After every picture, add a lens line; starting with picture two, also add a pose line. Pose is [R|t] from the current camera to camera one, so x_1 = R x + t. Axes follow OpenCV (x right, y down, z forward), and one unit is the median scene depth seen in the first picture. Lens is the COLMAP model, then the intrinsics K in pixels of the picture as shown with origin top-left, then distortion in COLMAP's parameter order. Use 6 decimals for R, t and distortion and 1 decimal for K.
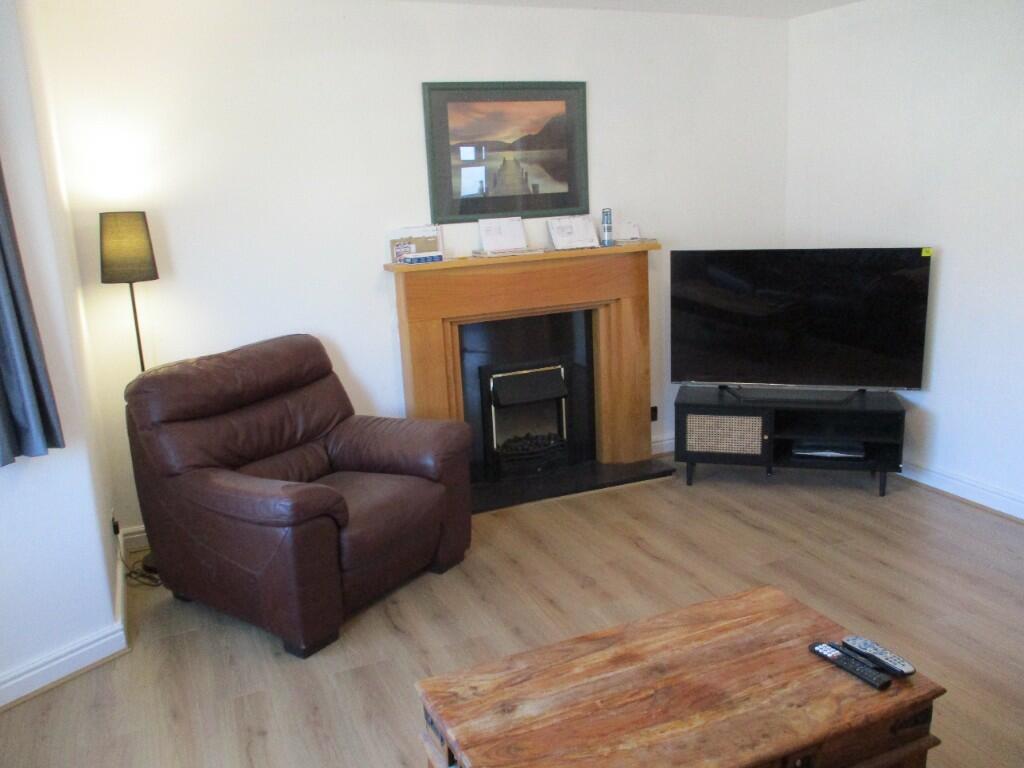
lens RADIAL K [[845.5, 0, 512.0], [0, 845.5, 384.0], [0, 0, 1]] dist [-0.014046, -0.002564]
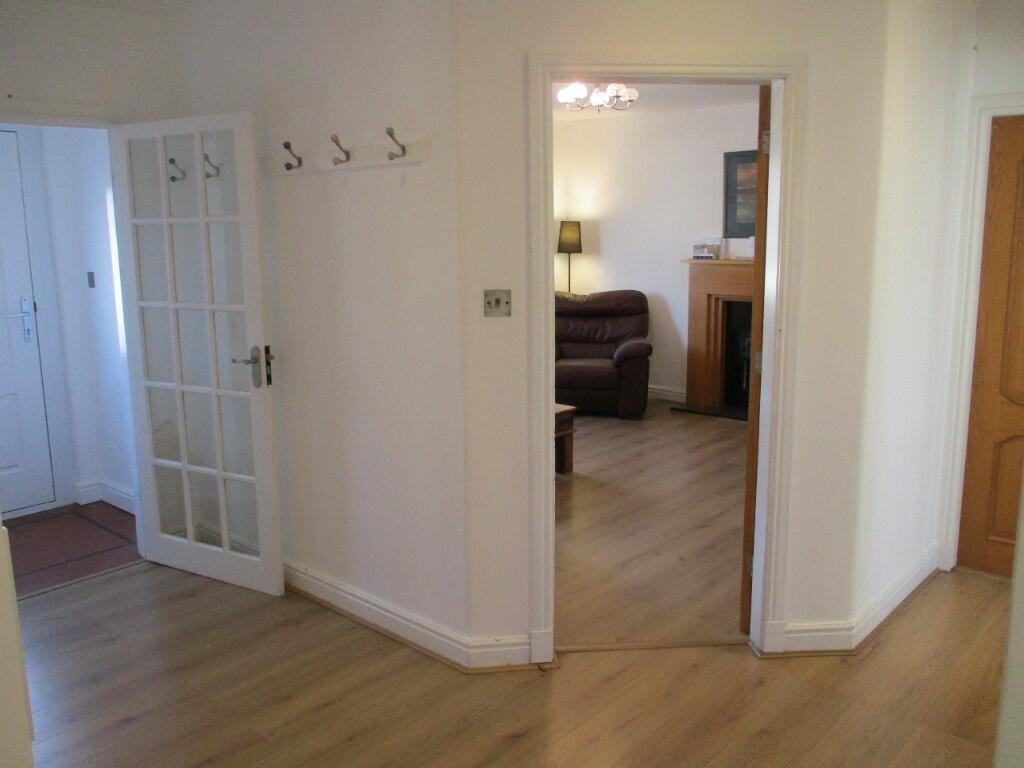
lens RADIAL K [[870.9, 0, 512.0], [0, 870.9, 384.0], [0, 0, 1]] dist [-0.007740, 0.007765]
pose [[0.427670, 0.210008, -0.879201, 1.264023], [-0.216898, 0.968064, 0.125728, -0.038201], [0.877527, 0.136927, 0.459562, -0.091442]]
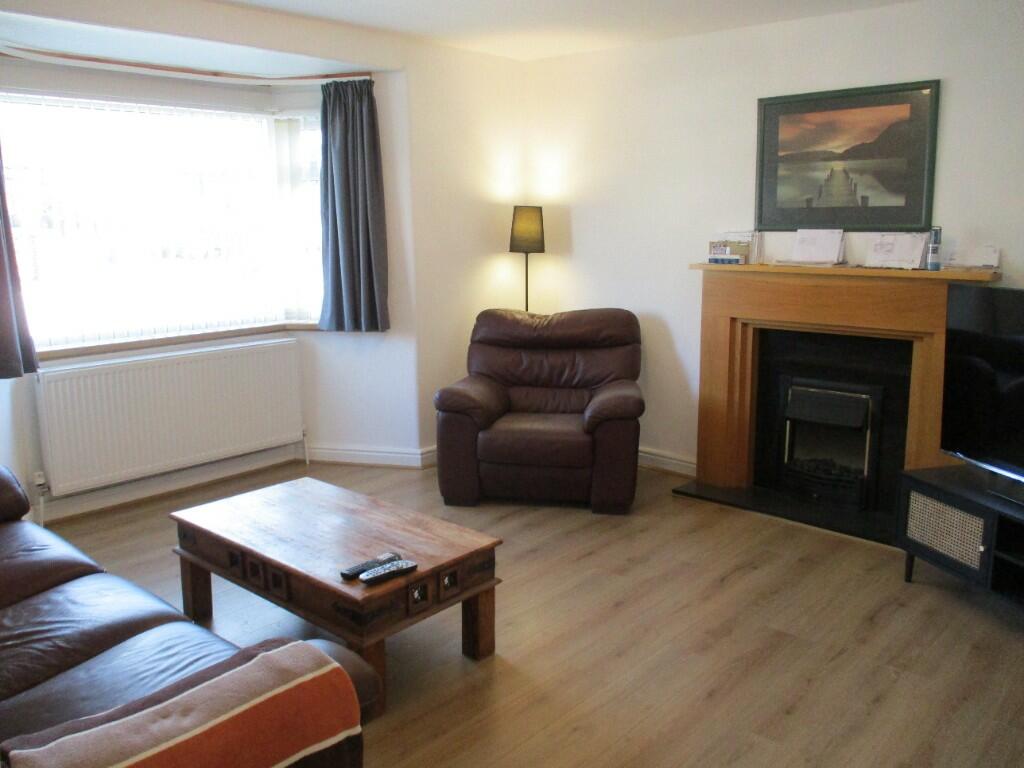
lens RADIAL K [[870.9, 0, 512.0], [0, 870.9, 384.0], [0, 0, 1]] dist [-0.007740, 0.007765]
pose [[0.425776, 0.215712, -0.878739, 0.776715], [-0.221475, 0.966470, 0.129937, -0.076854], [0.877305, 0.139295, 0.459275, 0.254536]]
